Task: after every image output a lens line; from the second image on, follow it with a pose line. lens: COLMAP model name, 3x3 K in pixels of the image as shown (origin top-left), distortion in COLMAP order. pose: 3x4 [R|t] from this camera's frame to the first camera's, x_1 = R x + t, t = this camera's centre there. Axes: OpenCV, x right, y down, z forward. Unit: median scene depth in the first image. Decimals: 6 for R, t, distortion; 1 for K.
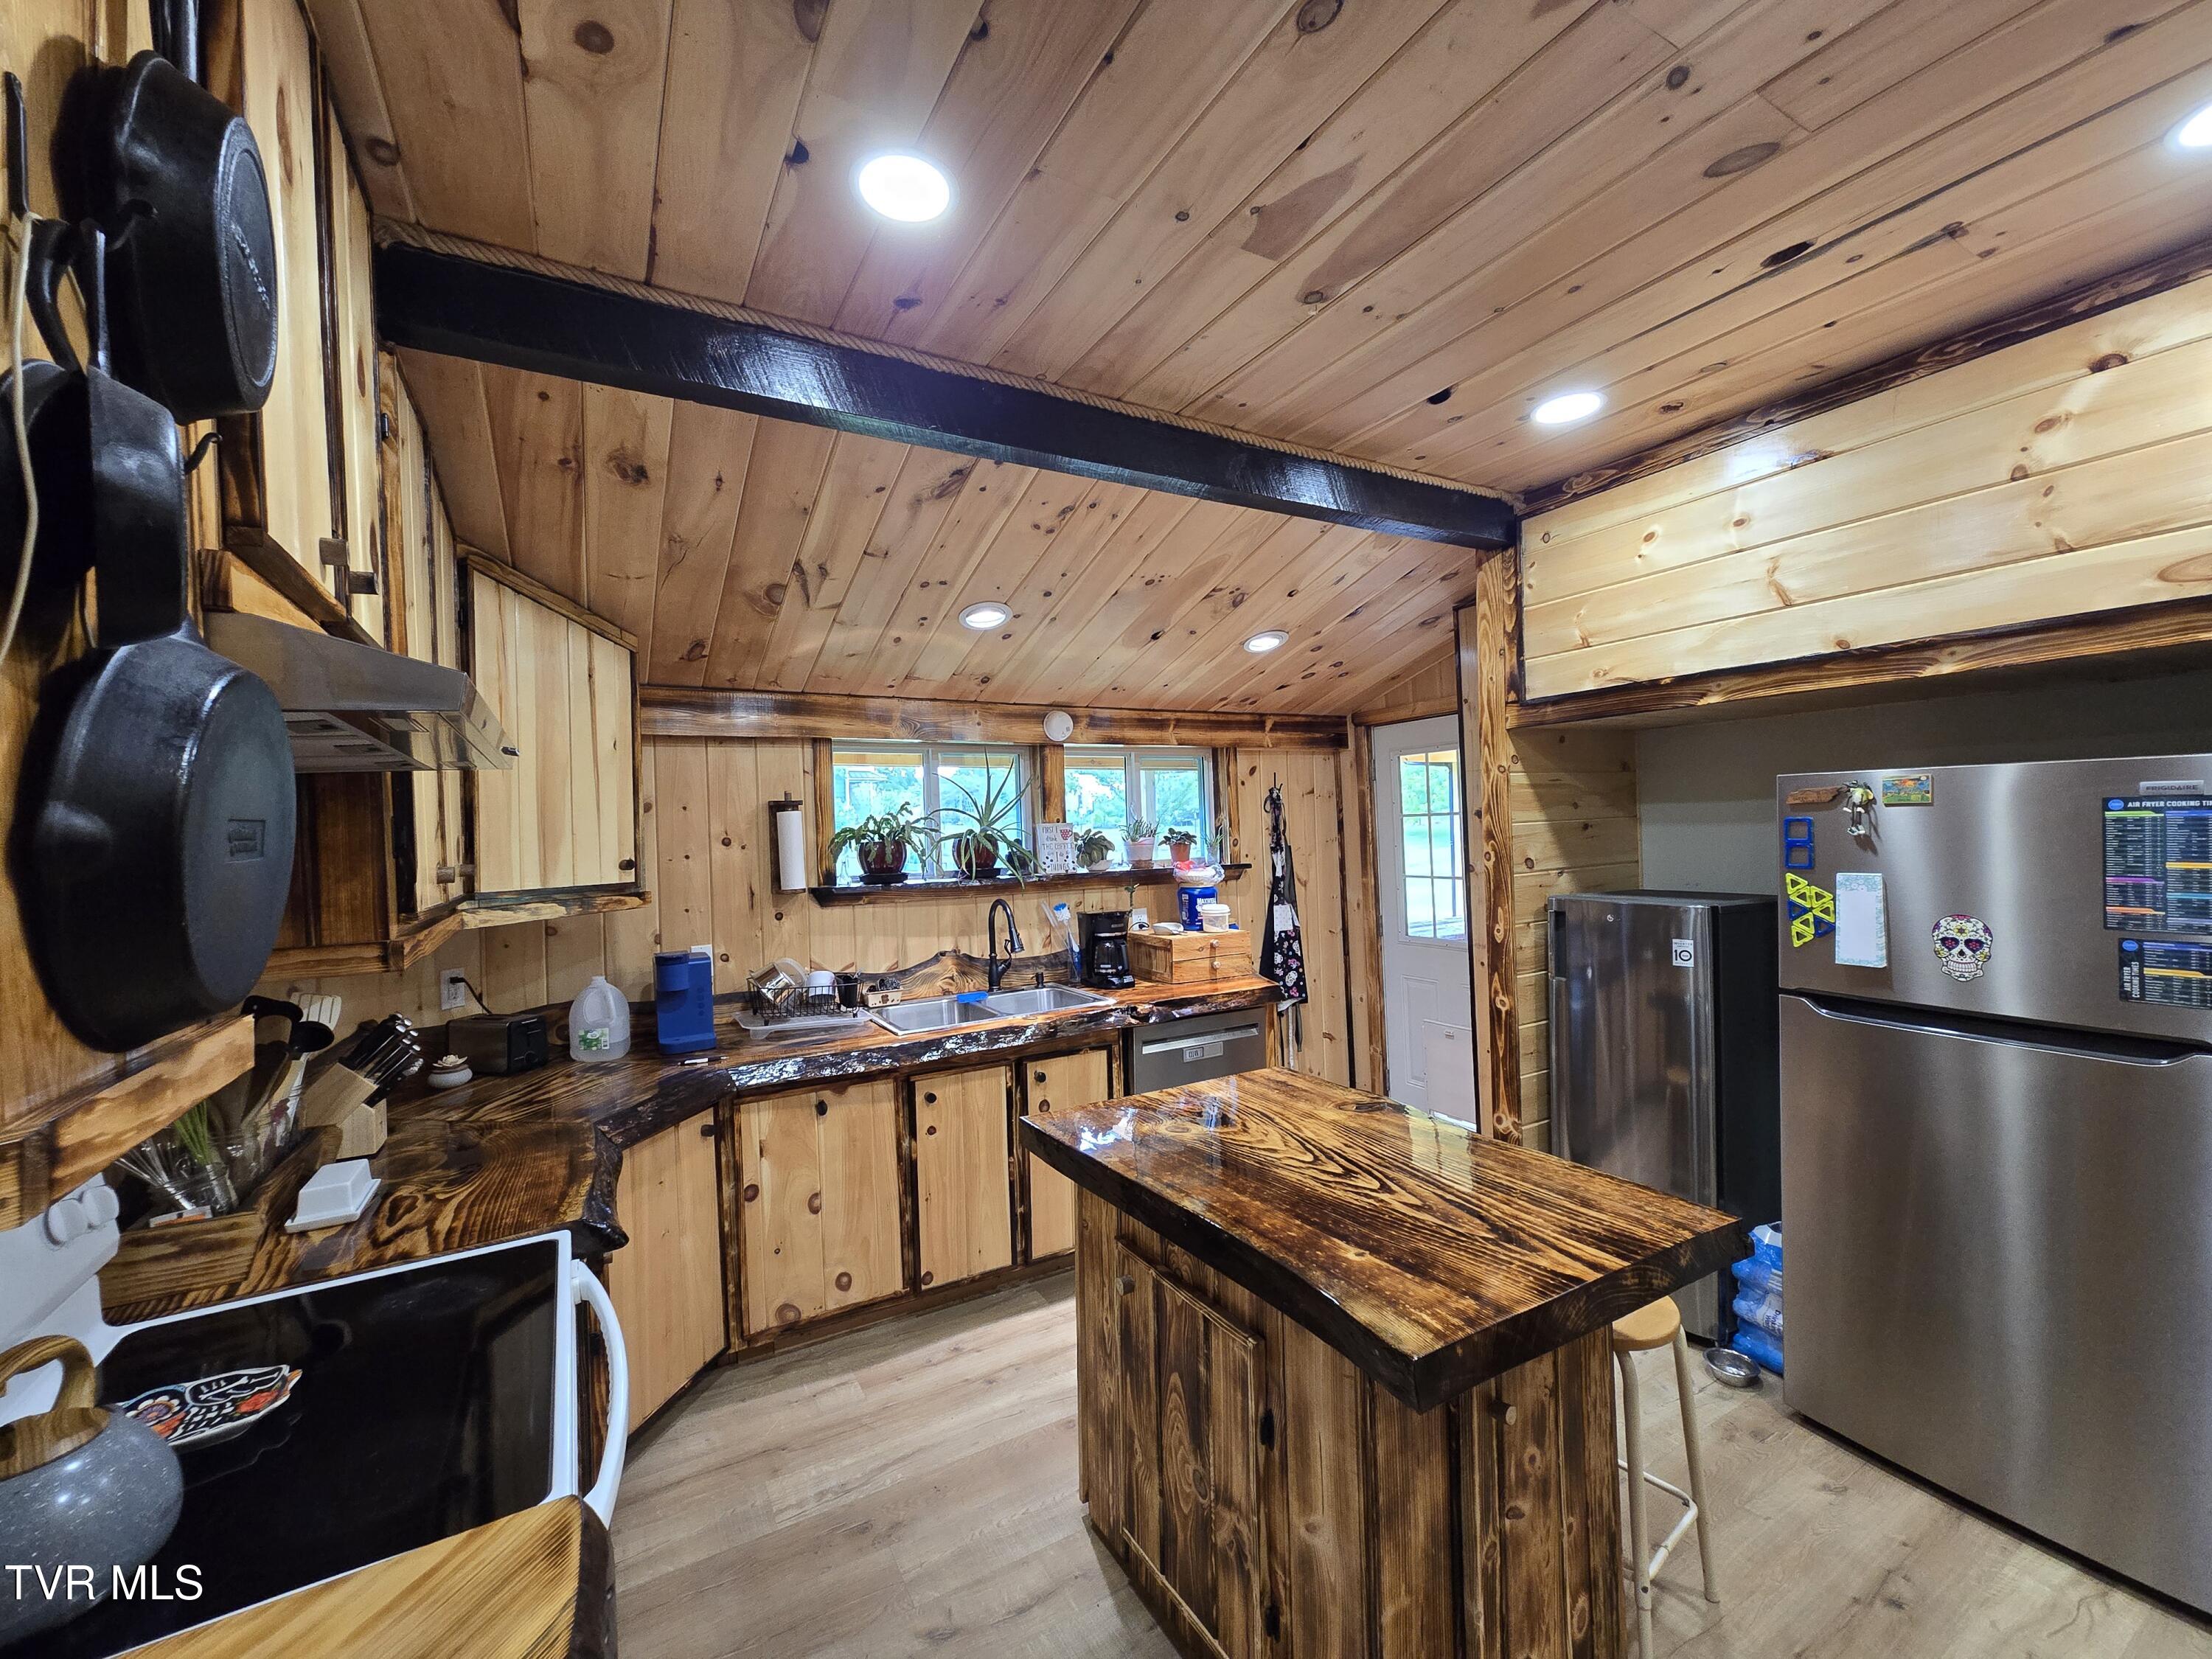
lens RADIAL K [[907.1, 0, 1106.0], [0, 907.1, 836.6], [0, 0, 1]] dist [-0.002723, 0.002655]
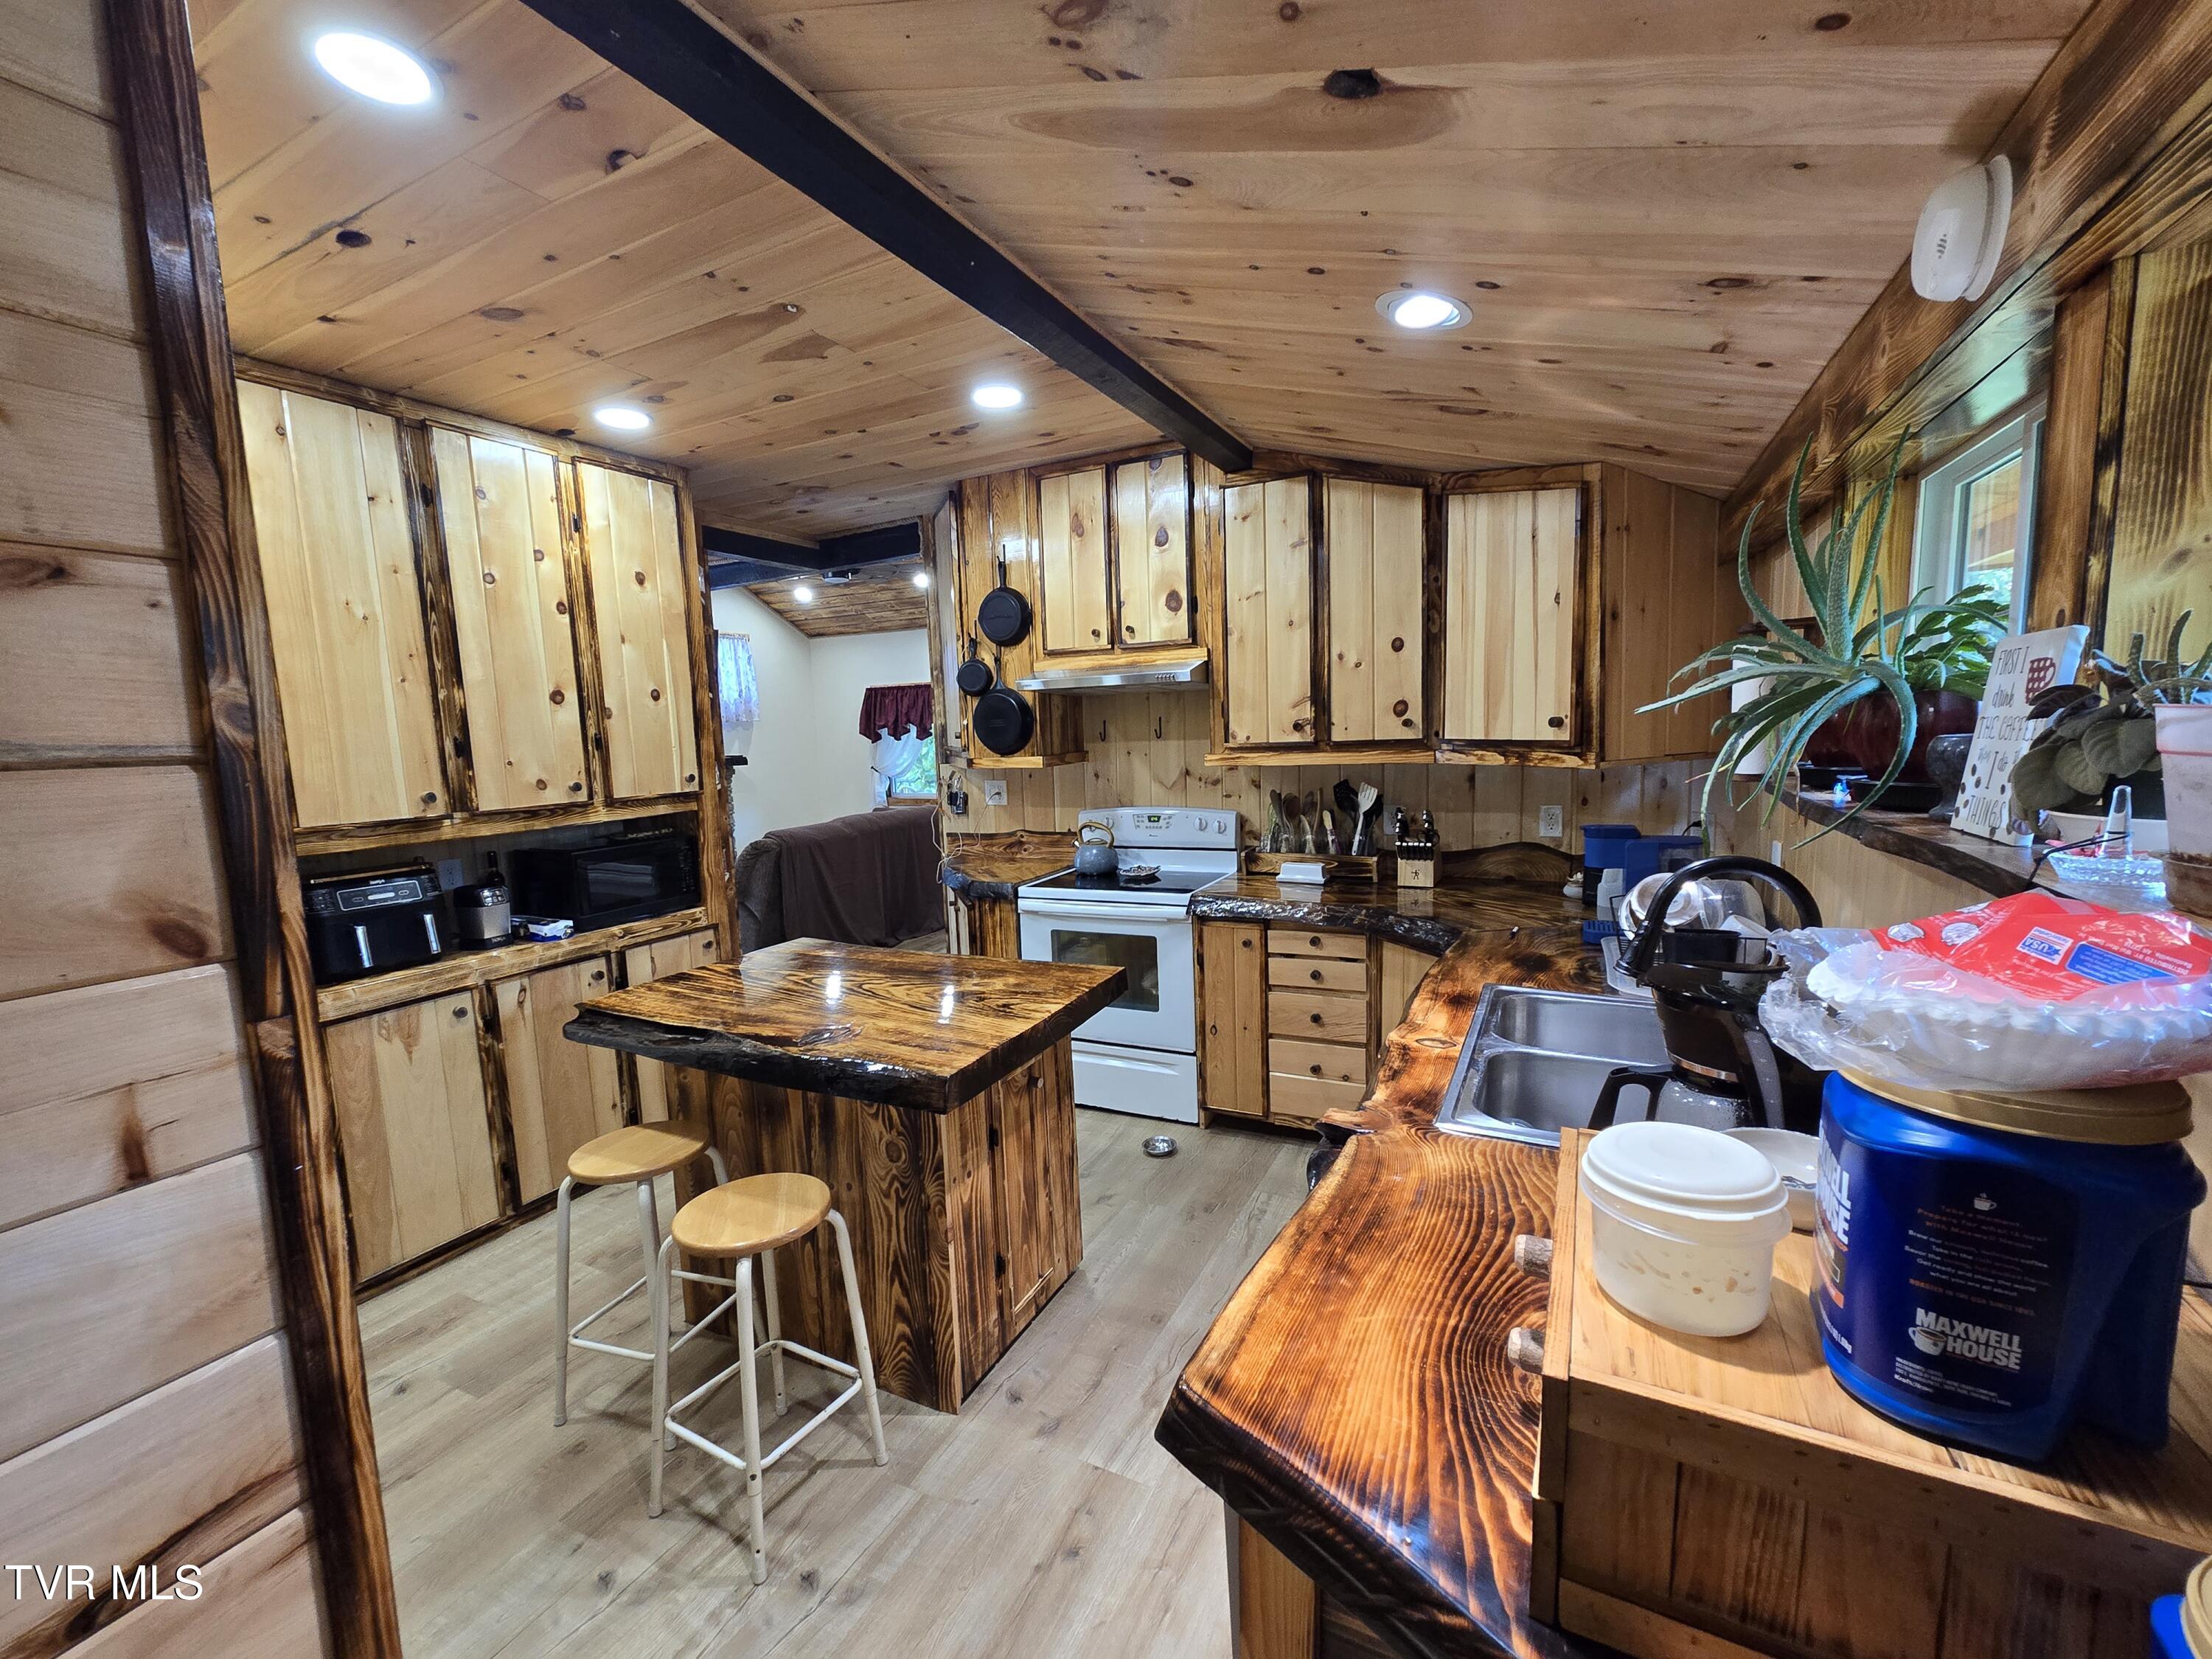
lens RADIAL K [[907.1, 0, 1104.4], [0, 907.1, 837.0], [0, 0, 1]] dist [-0.002723, 0.002655]
pose [[-0.834834, 0.126741, -0.535714, 0.492586], [0.058888, 0.988113, 0.142003, -0.016607], [0.547343, 0.087002, -0.832374, 1.826774]]
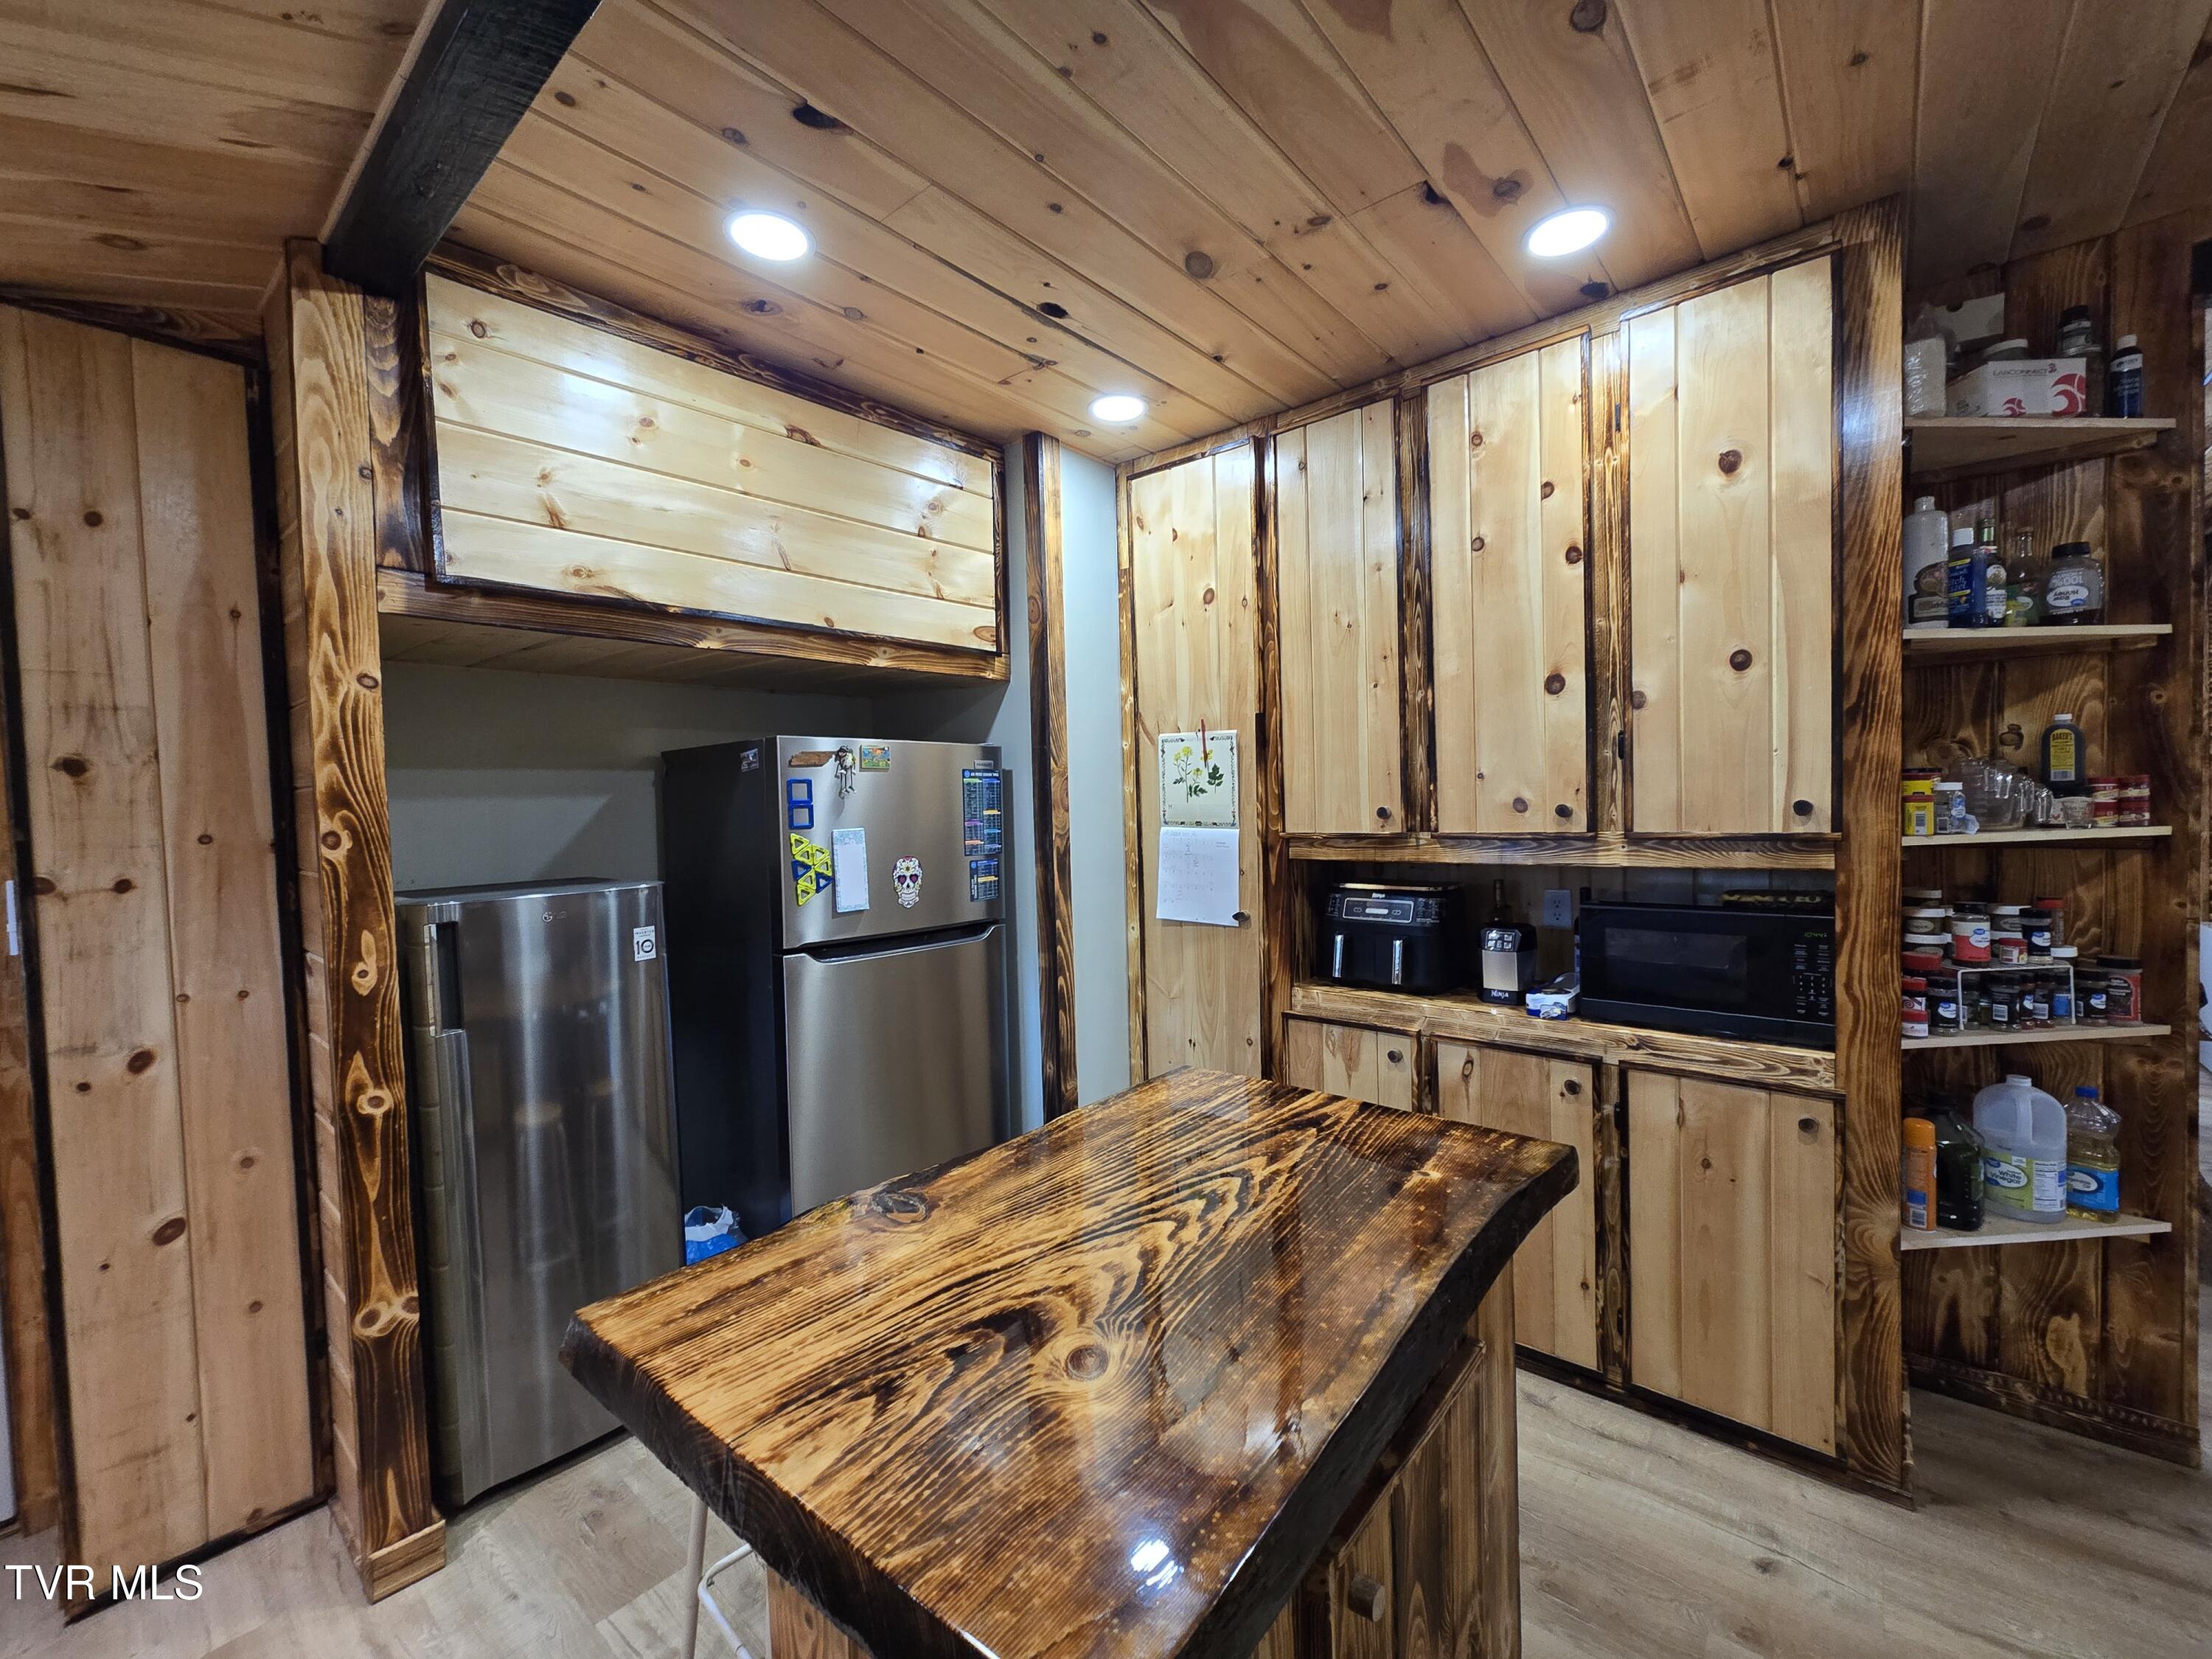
lens RADIAL K [[907.1, 0, 1108.1], [0, 907.1, 833.0], [0, 0, 1]] dist [-0.002723, 0.002655]
pose [[-0.338446, 0.004377, 0.940976, -0.322102], [0.047951, 0.998770, 0.012601, 0.044386], [-0.939763, 0.049386, -0.338240, 1.016940]]
